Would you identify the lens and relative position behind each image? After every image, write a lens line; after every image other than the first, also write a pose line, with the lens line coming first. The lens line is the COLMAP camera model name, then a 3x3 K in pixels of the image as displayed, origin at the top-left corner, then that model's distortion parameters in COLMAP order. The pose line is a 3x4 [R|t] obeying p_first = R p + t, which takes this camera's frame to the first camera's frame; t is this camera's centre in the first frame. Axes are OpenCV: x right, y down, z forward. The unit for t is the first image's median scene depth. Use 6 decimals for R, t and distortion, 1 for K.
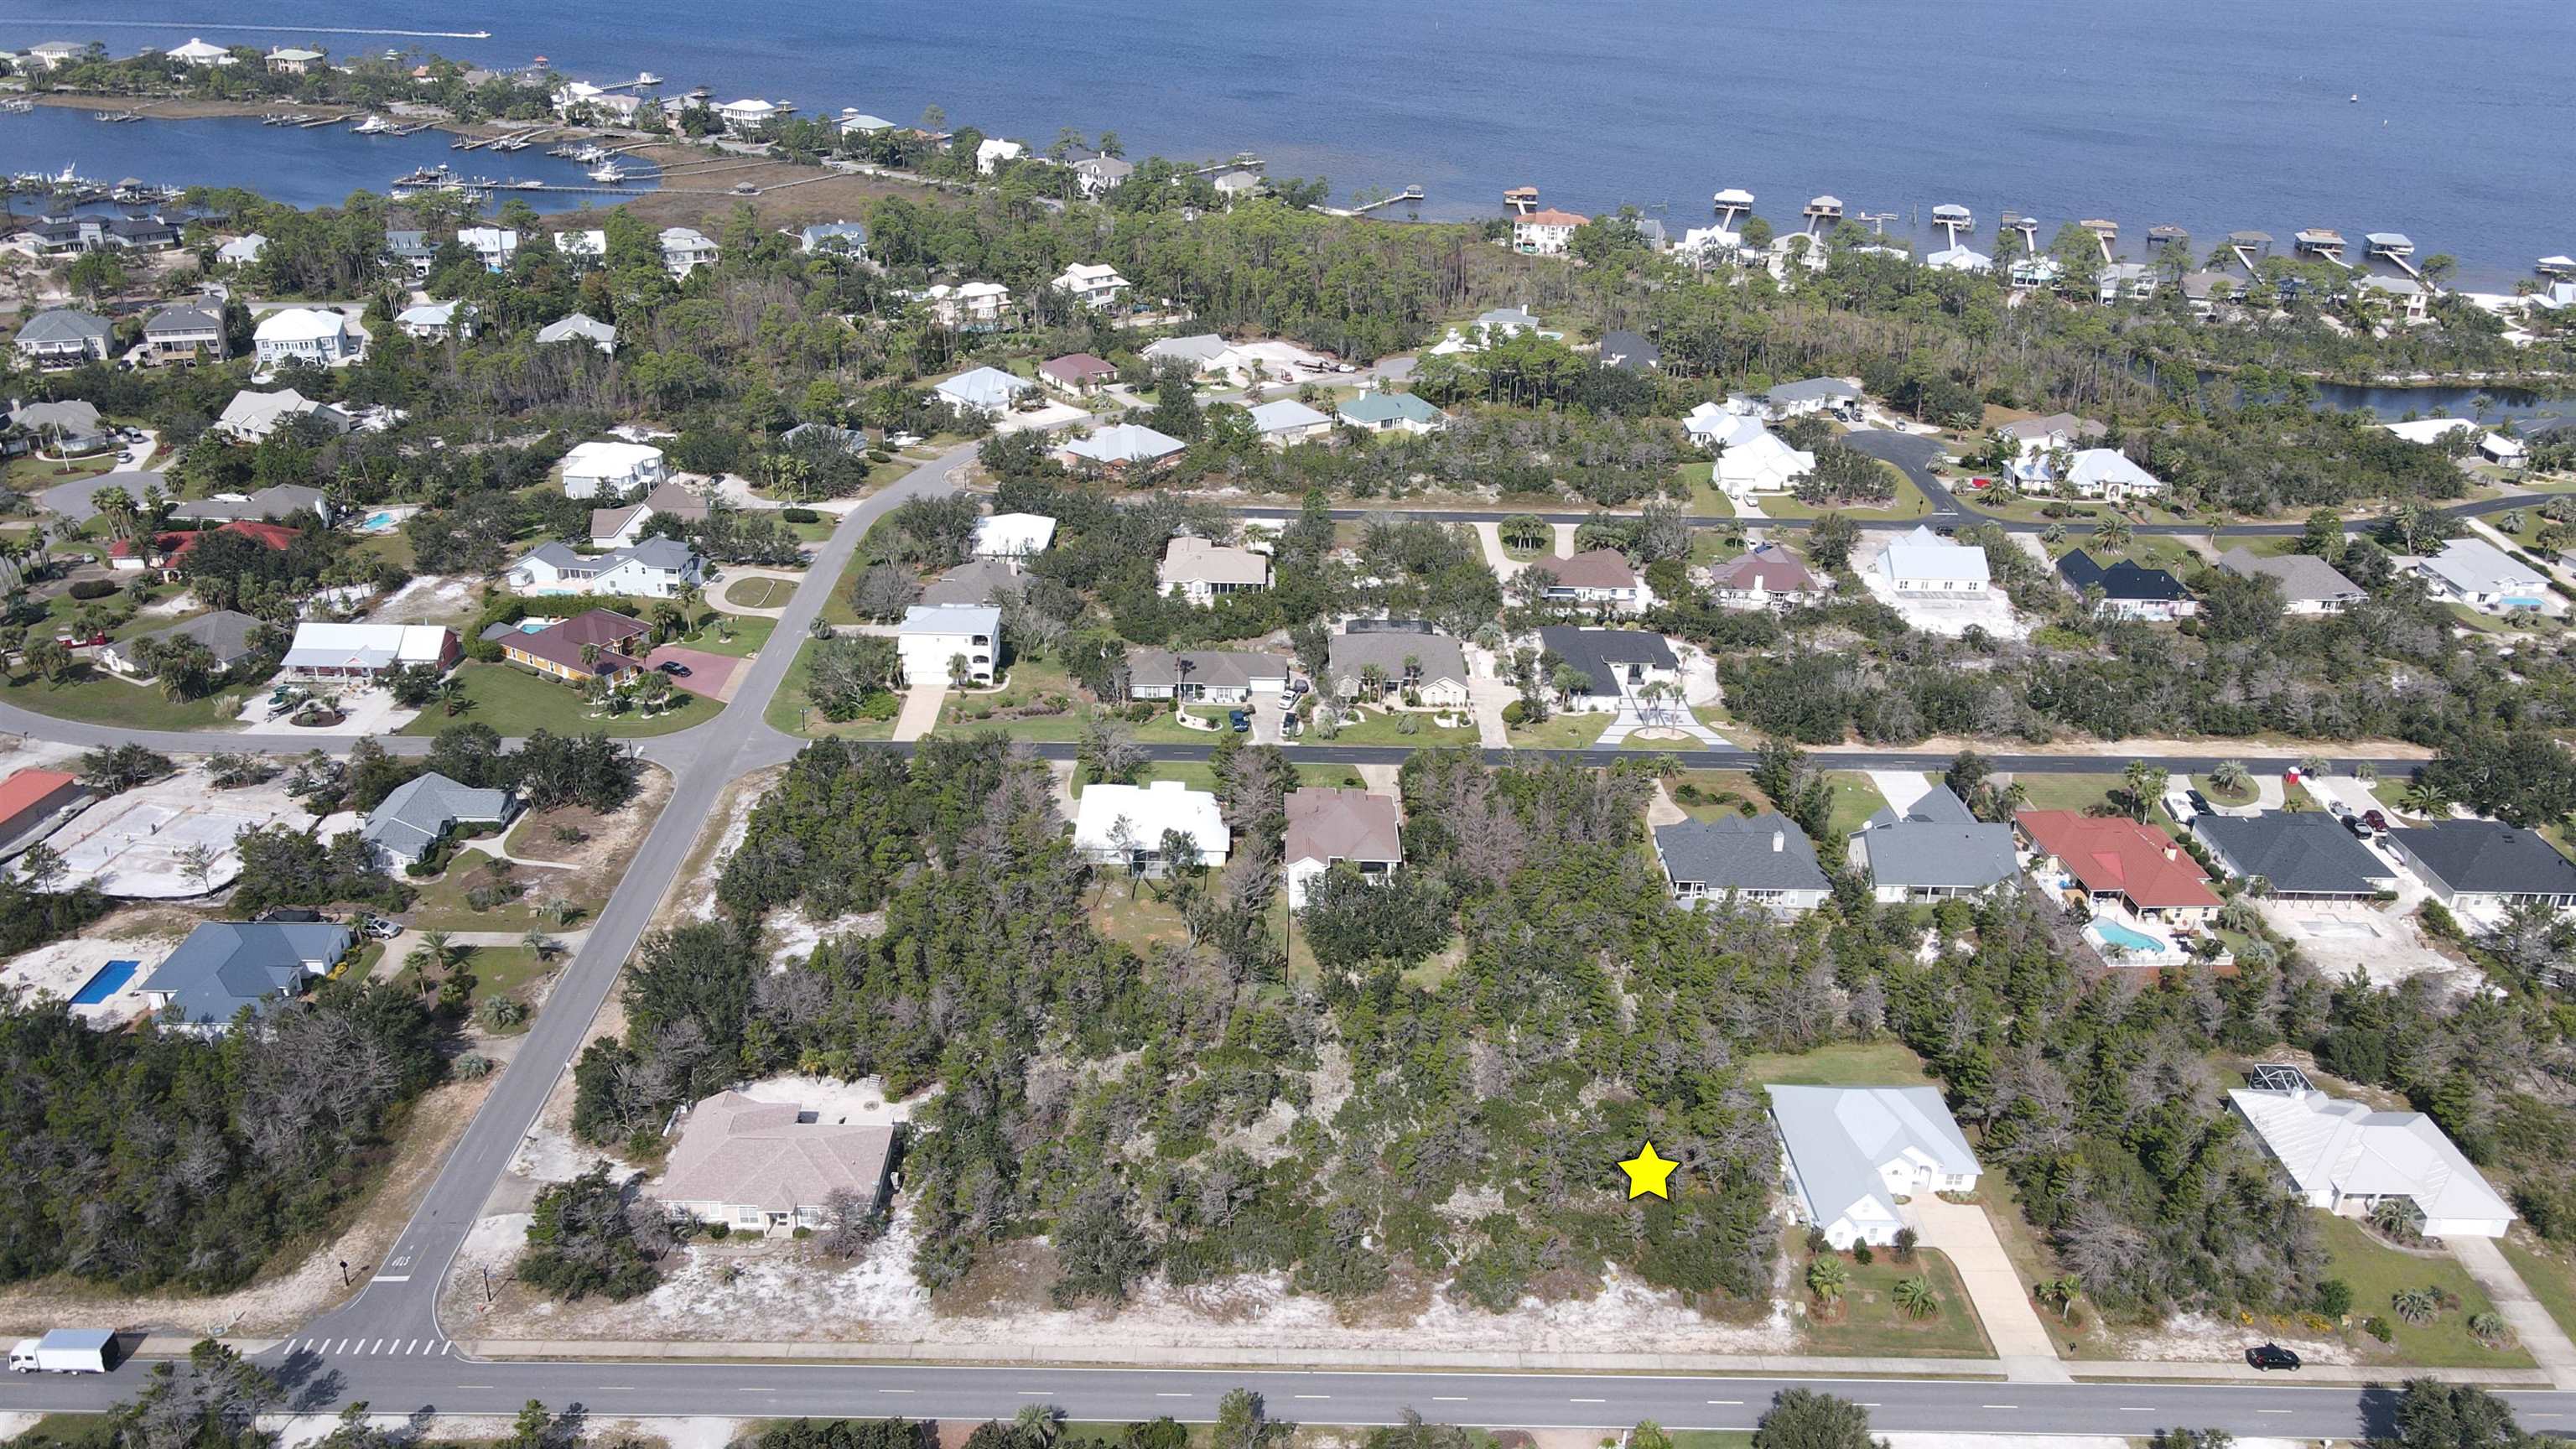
lens RADIAL K [[1892.1, 0, 1279.7], [0, 1892.1, 713.4], [0, 0, 1]] dist [-0.010359, 0.043205]
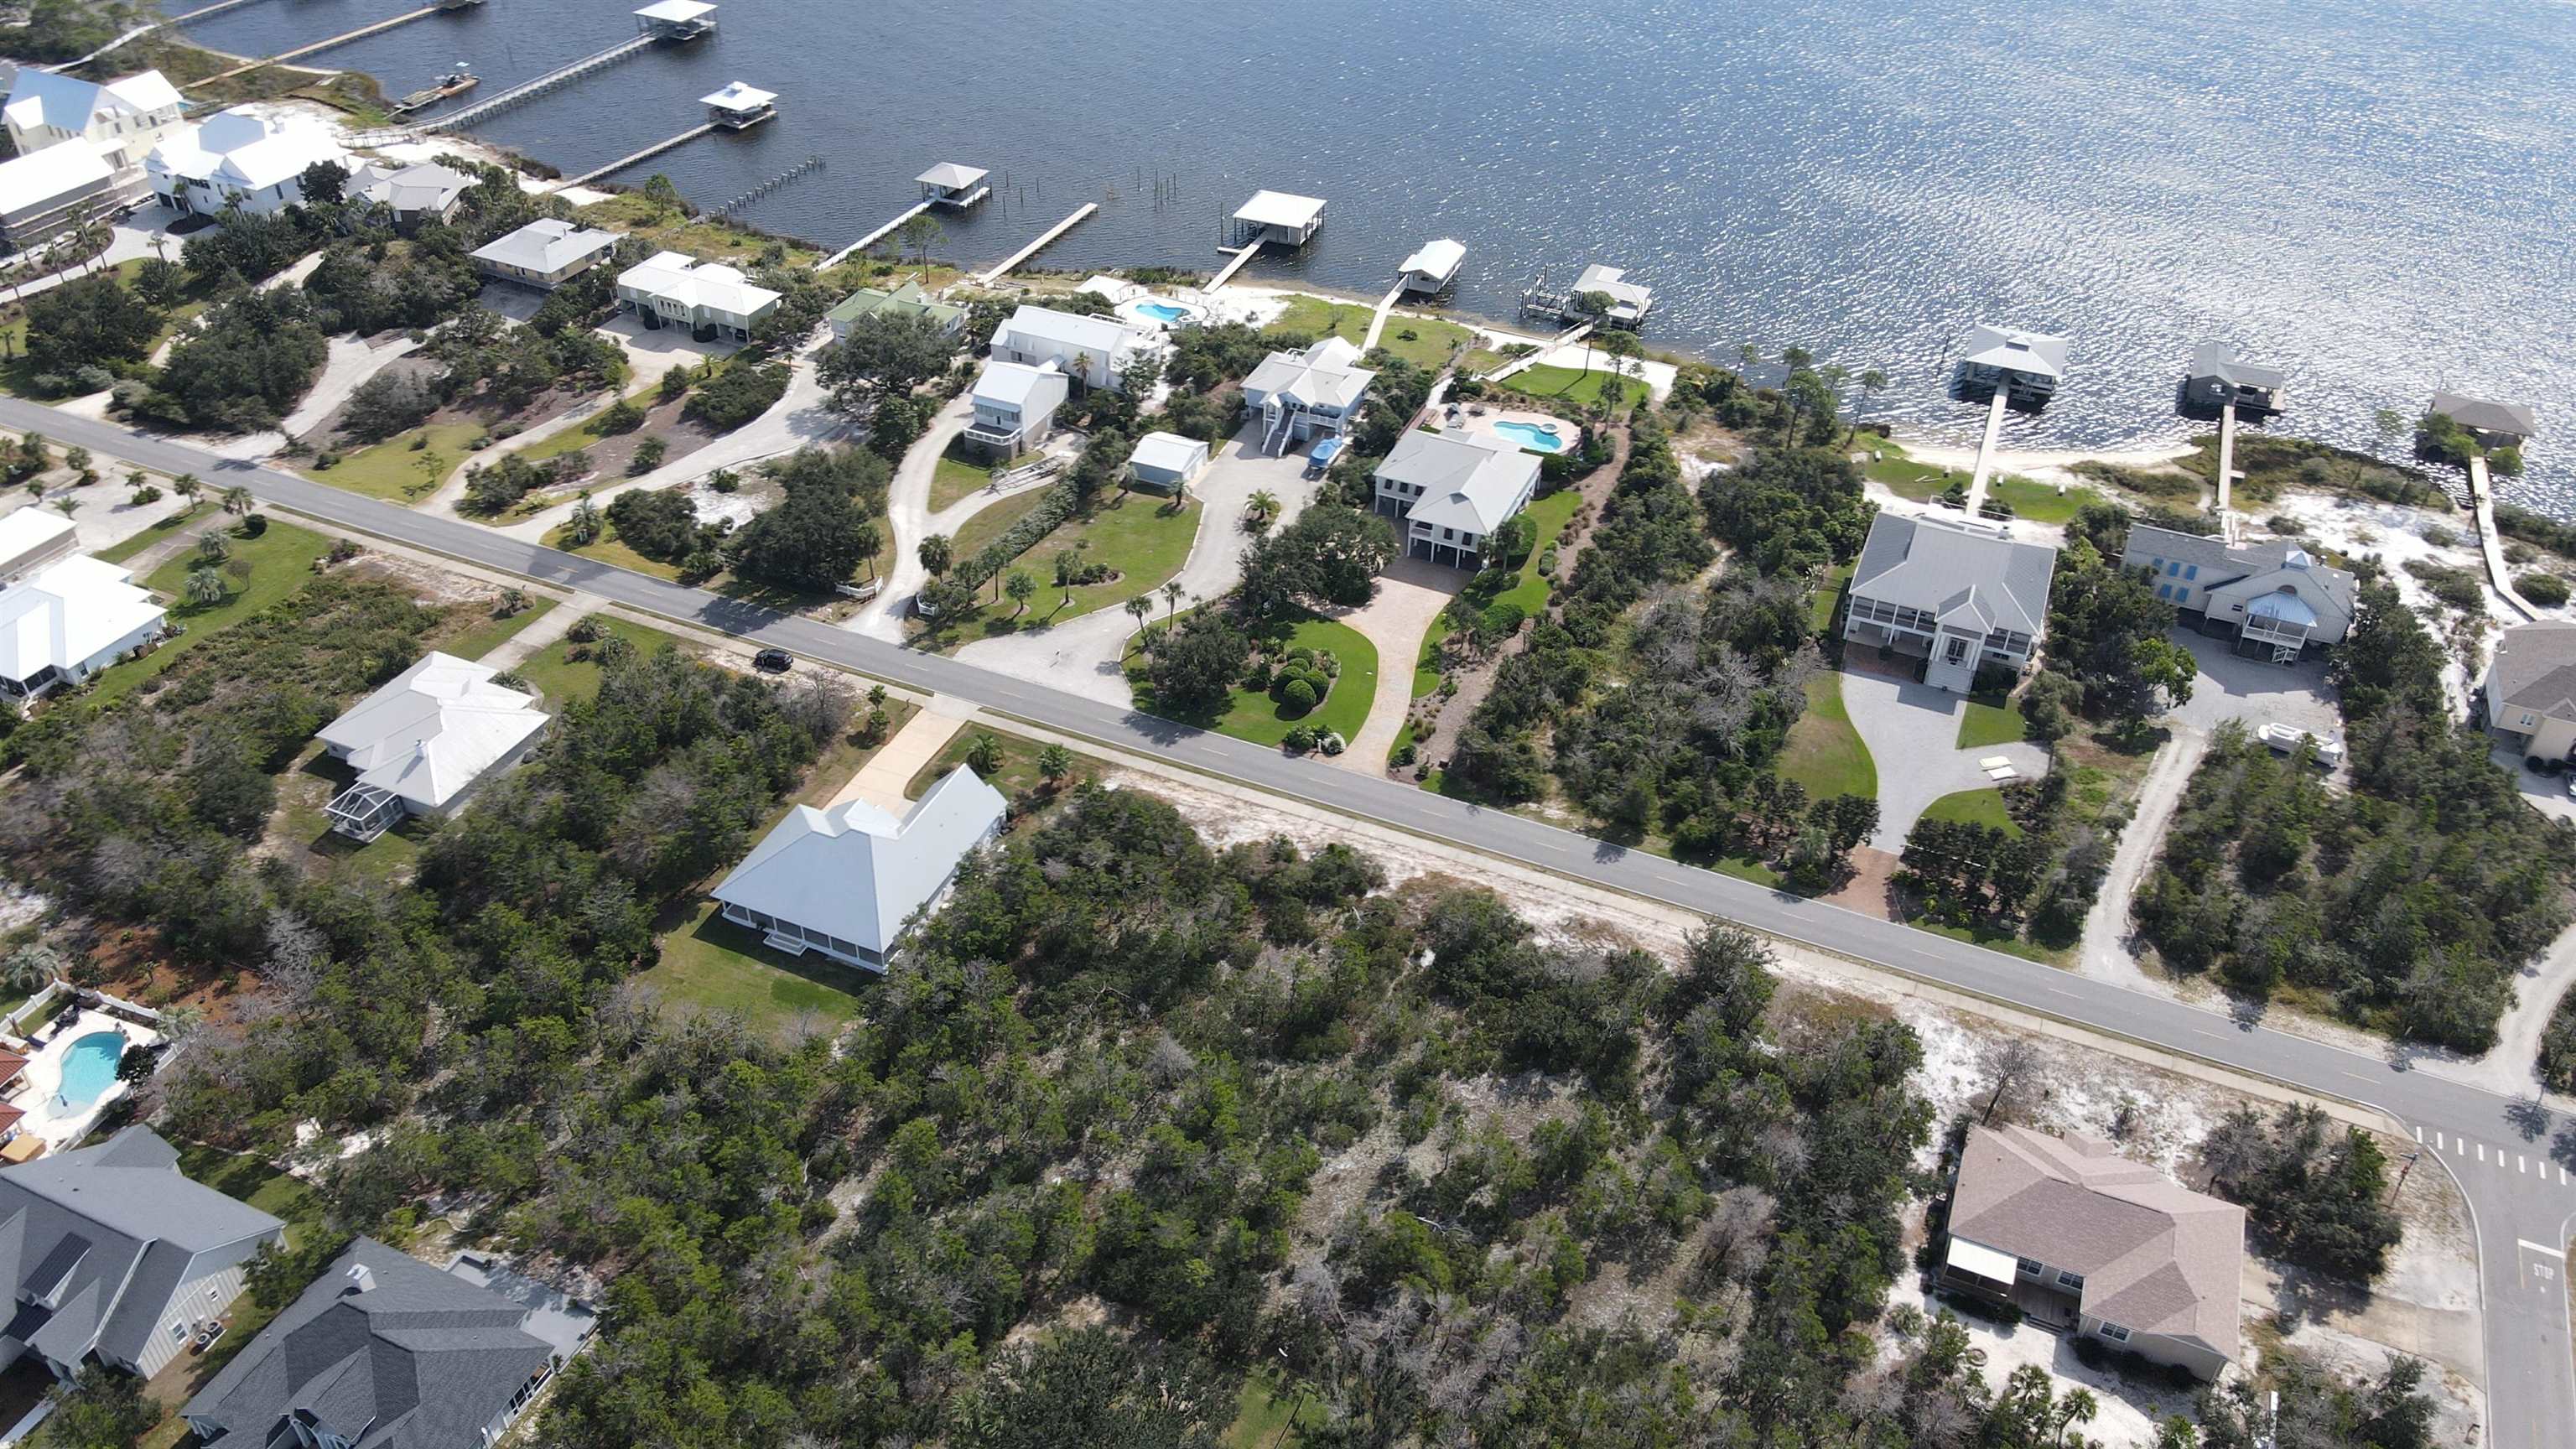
lens RADIAL K [[1892.1, 0, 1279.7], [0, 1892.1, 713.4], [0, 0, 1]] dist [-0.010359, 0.043205]
pose [[-0.912680, -0.276009, 0.301386, -0.127955], [0.140152, 0.481358, 0.865247, -0.561950], [-0.383891, 0.831933, -0.400643, 1.211276]]
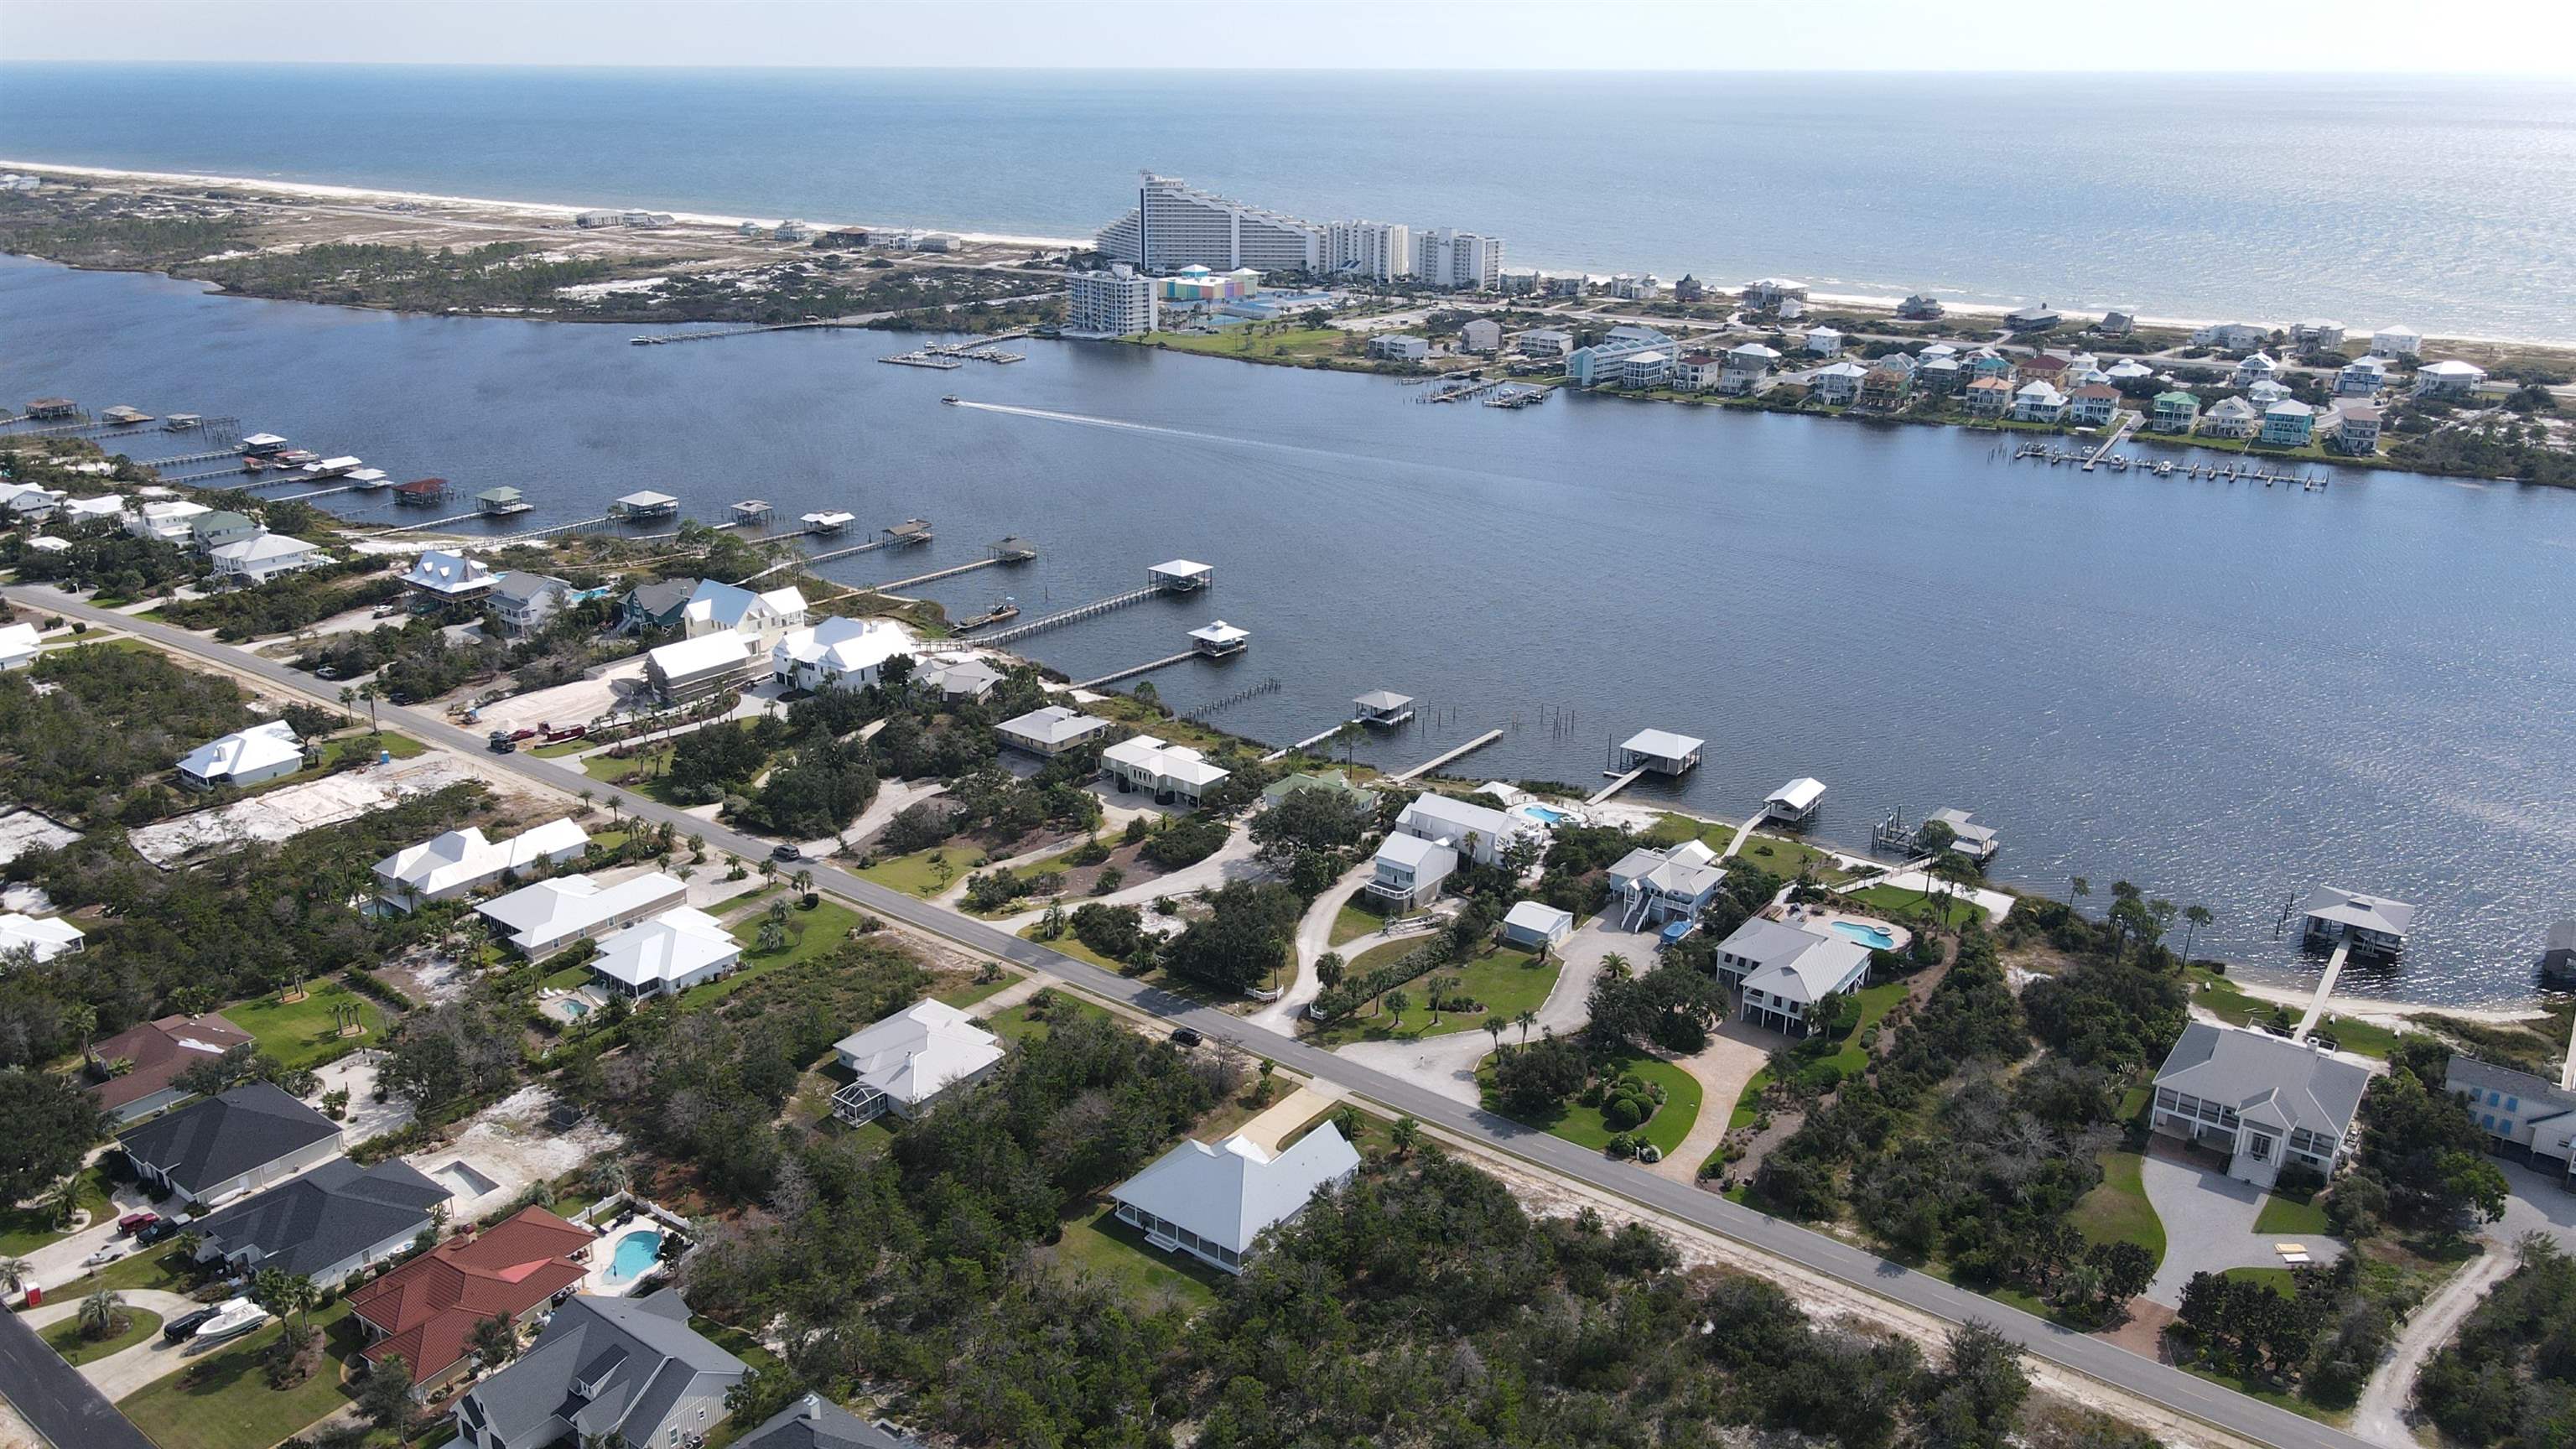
lens RADIAL K [[1892.1, 0, 1279.7], [0, 1892.1, 713.4], [0, 0, 1]] dist [-0.010359, 0.043205]
pose [[-0.790420, -0.227464, 0.568768, -0.267966], [0.242694, 0.736235, 0.631710, -0.650820], [-0.562438, 0.637353, -0.526731, 1.367939]]
